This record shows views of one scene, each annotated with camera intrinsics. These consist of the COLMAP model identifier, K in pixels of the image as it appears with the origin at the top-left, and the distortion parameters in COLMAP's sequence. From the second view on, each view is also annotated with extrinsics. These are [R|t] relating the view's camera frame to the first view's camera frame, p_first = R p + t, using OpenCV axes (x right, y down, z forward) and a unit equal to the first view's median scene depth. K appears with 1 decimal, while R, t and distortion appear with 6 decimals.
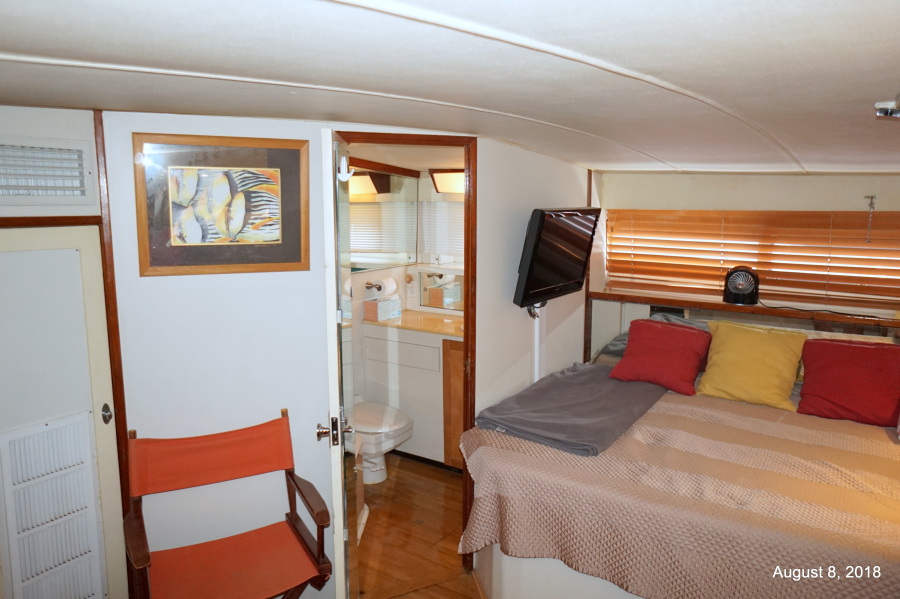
lens RADIAL K [[614.4, 0, 450.8], [0, 614.4, 296.4], [0, 0, 1]] dist [-0.068364, 0.085875]
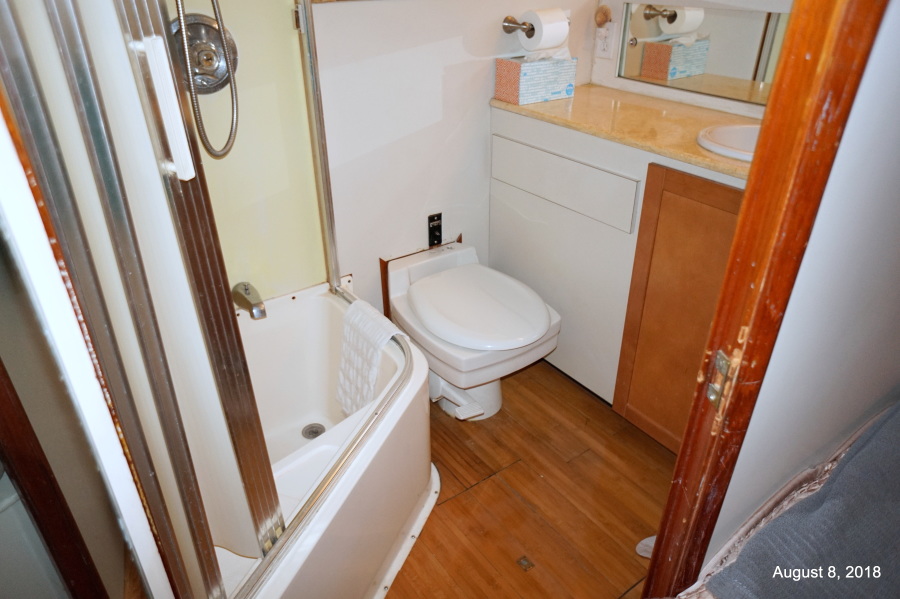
lens RADIAL K [[614.4, 0, 450.8], [0, 614.4, 296.4], [0, 0, 1]] dist [-0.068364, 0.085875]
pose [[0.939801, 0.167739, -0.297720, -0.001228], [-0.051961, 0.931251, 0.360654, 0.010345], [0.337748, -0.323473, 0.883907, 0.482469]]
